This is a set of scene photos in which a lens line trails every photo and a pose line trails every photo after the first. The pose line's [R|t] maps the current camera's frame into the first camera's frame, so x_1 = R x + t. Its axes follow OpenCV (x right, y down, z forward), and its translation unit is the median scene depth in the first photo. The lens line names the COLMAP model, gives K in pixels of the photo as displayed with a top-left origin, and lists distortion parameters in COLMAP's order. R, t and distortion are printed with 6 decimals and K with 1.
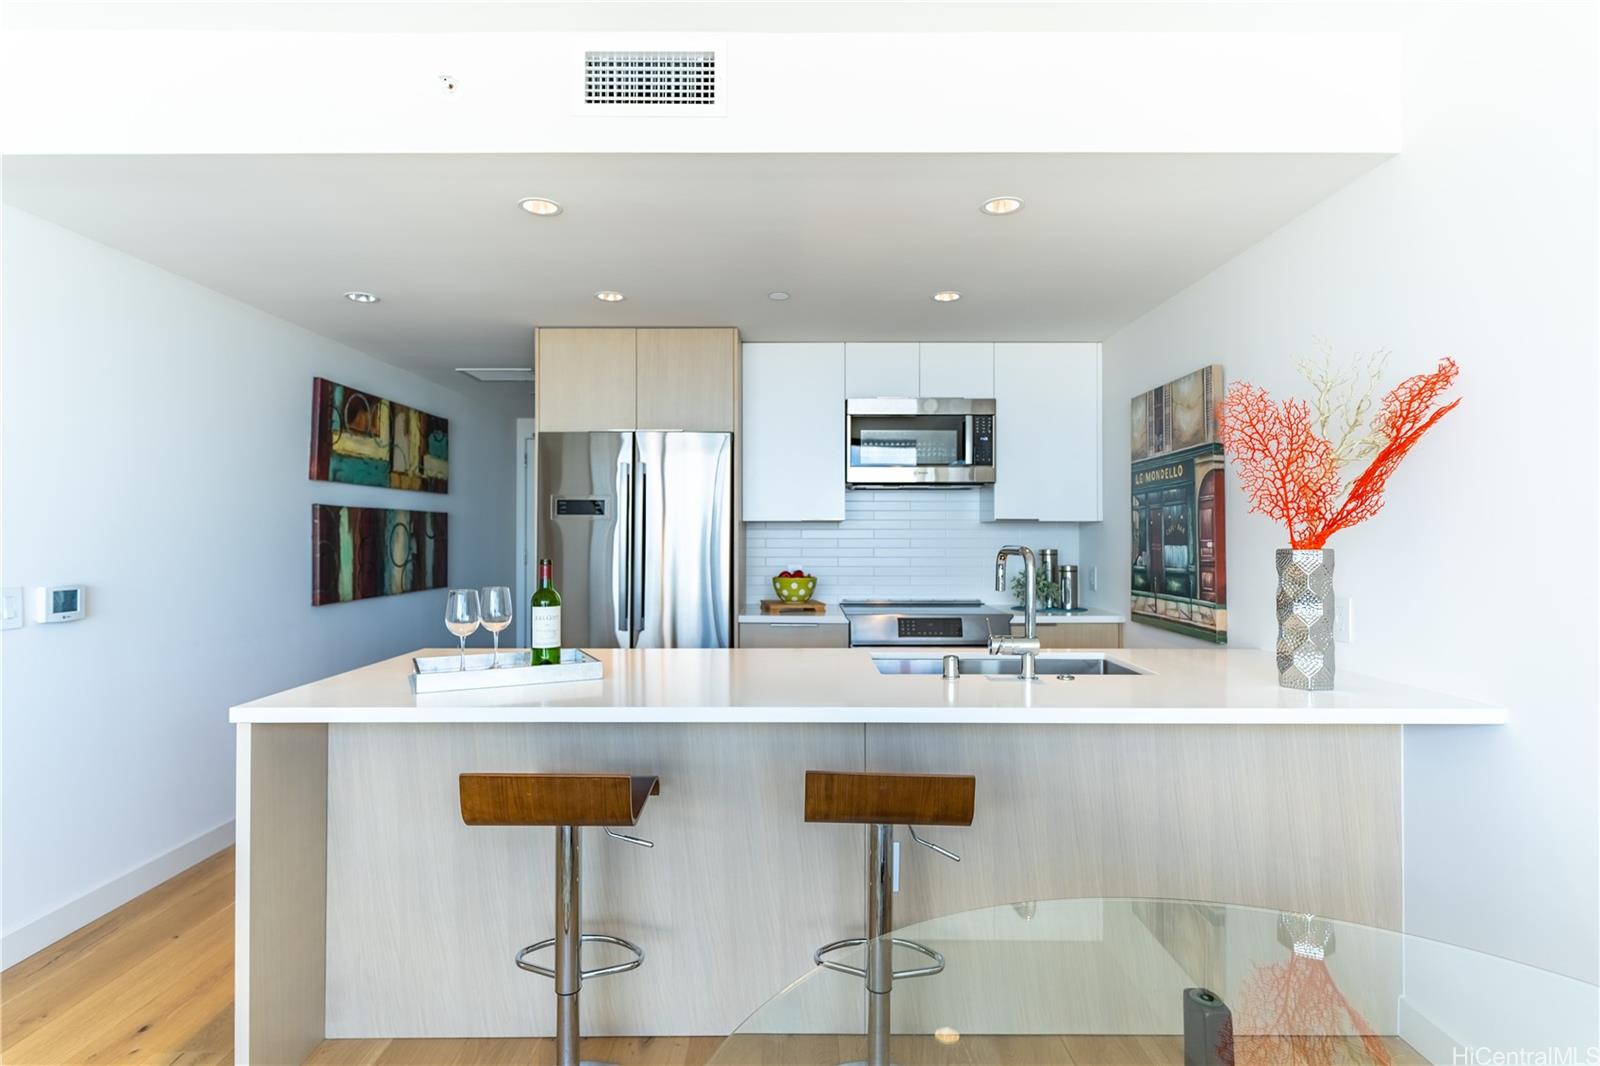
lens RADIAL K [[825.7, 0, 800.0], [0, 825.7, 533.0], [0, 0, 1]] dist [-0.001104, -0.000069]
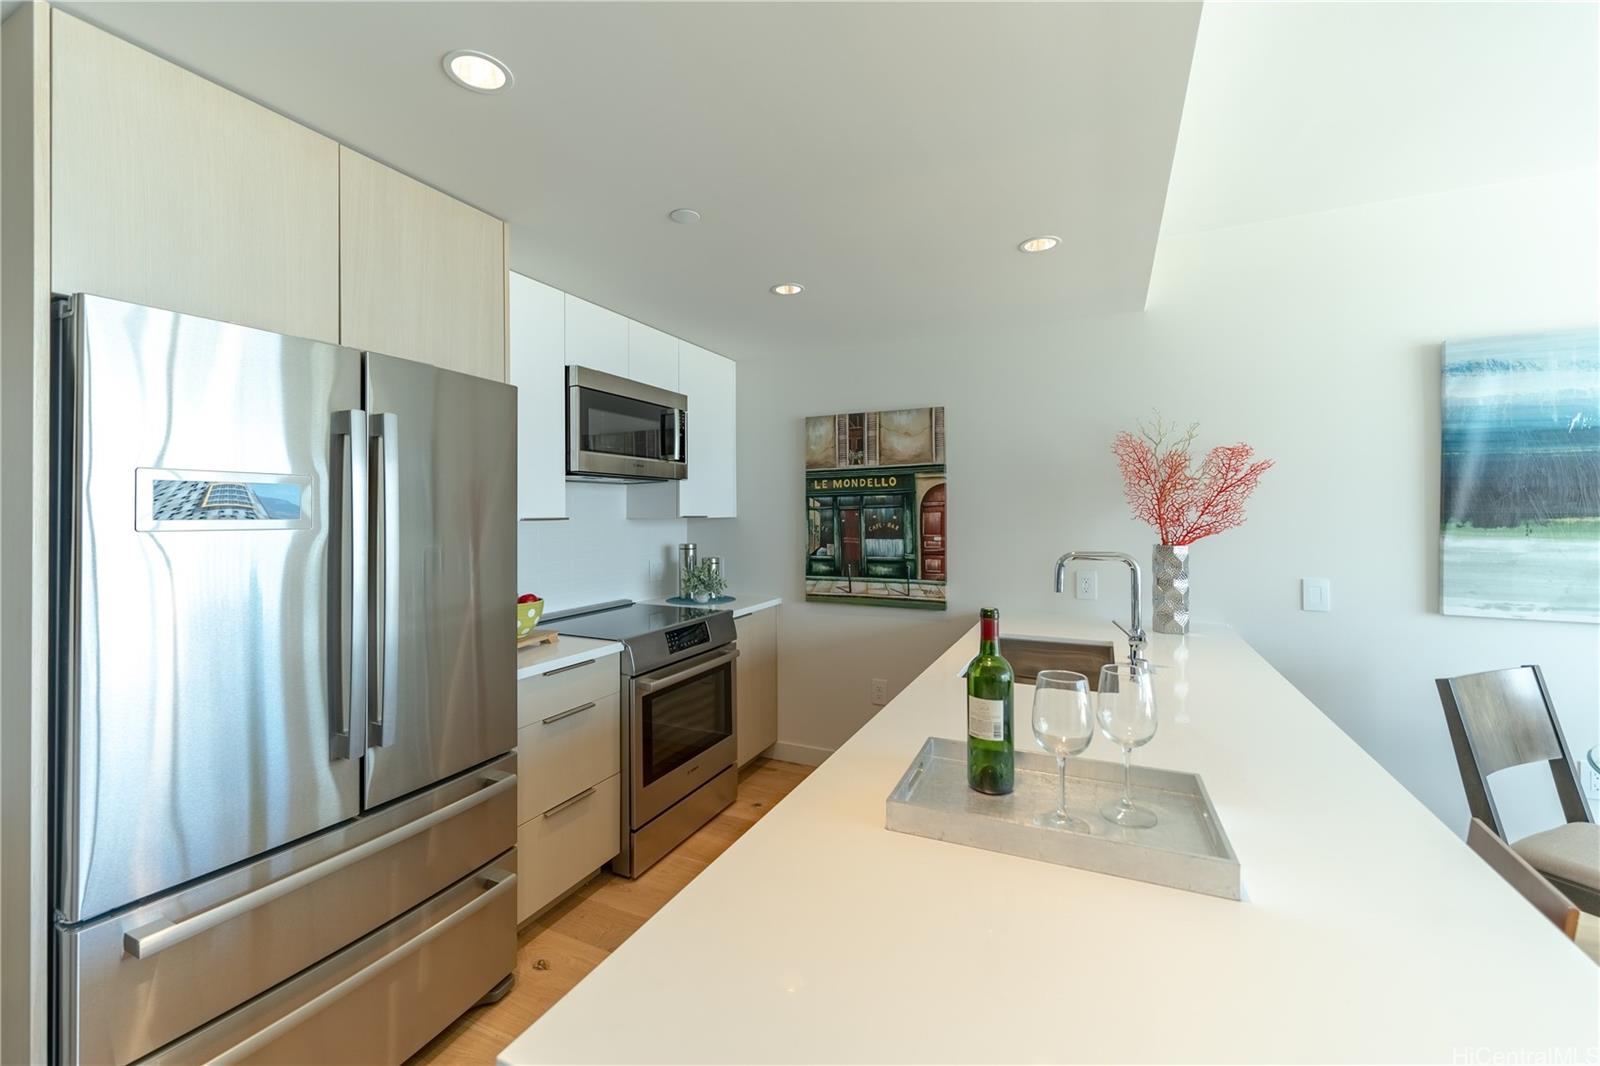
lens RADIAL K [[623.7, 0, 798.5], [0, 623.7, 507.7], [0, 0, 1]] dist [-0.002861, -0.000351]
pose [[0.434618, 0.005653, 0.900597, -0.447670], [0.002715, 0.999968, -0.007587, -0.025081], [-0.900611, 0.005743, 0.434589, 0.648749]]
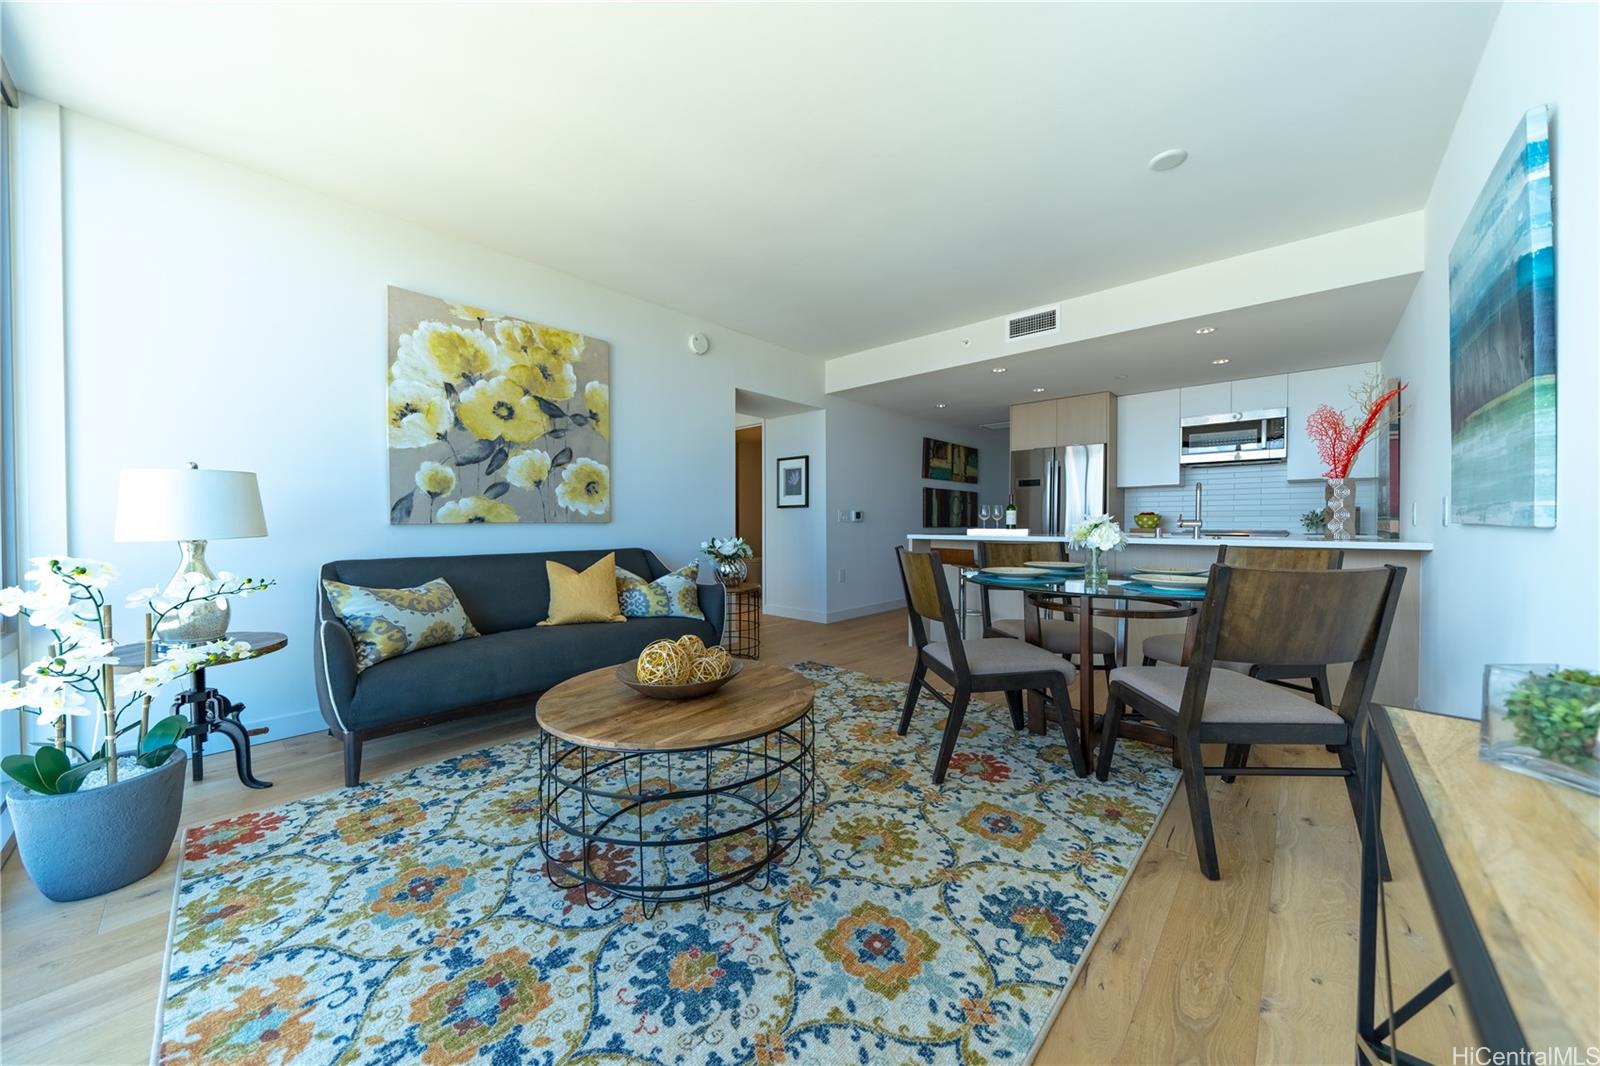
lens RADIAL K [[554.8, 0, 800.0], [0, 554.8, 533.0], [0, 0, 1]] dist [-0.000244, 0.000004]
pose [[0.738311, 0.011220, -0.674367, 0.310501], [0.002564, 0.999808, 0.019442, 0.077718], [0.674455, -0.016084, 0.738141, -0.568652]]
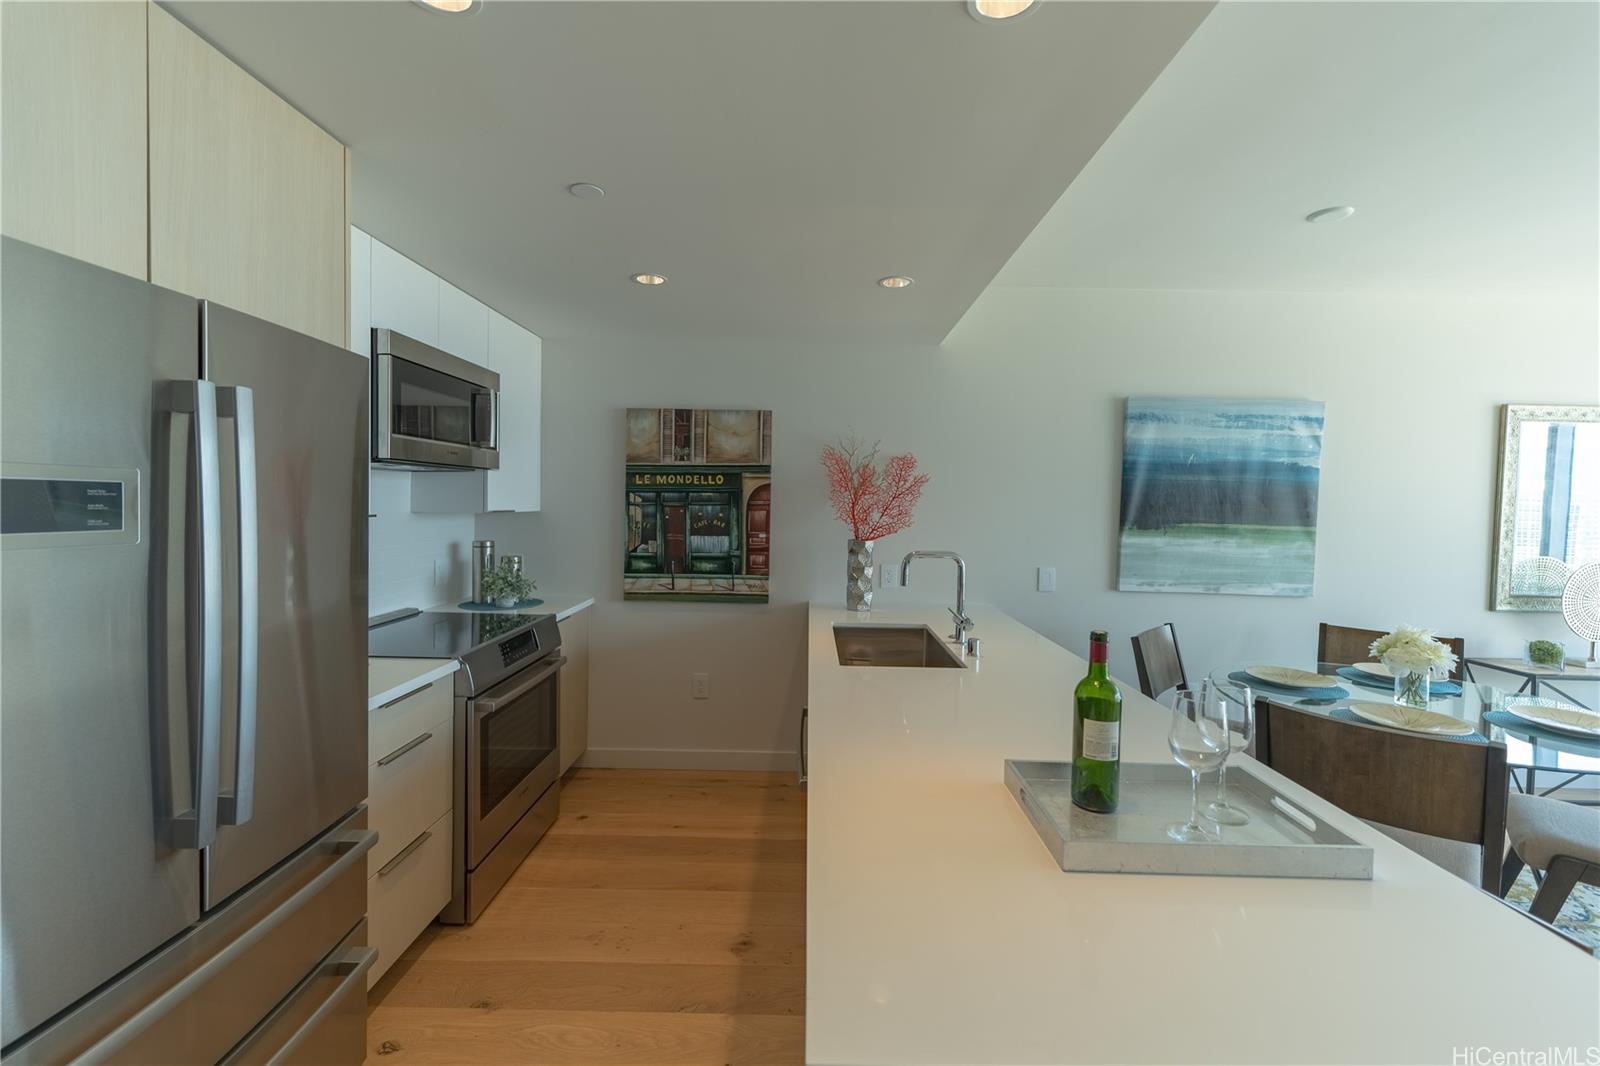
lens RADIAL K [[631.3, 0, 801.1], [0, 631.3, 515.2], [0, 0, 1]] dist [0.000238, -0.000135]
pose [[0.014225, -0.021729, 0.999663, -0.505962], [-0.019005, 0.999577, 0.021998, -0.039547], [-0.999718, -0.019311, 0.013806, 0.783828]]
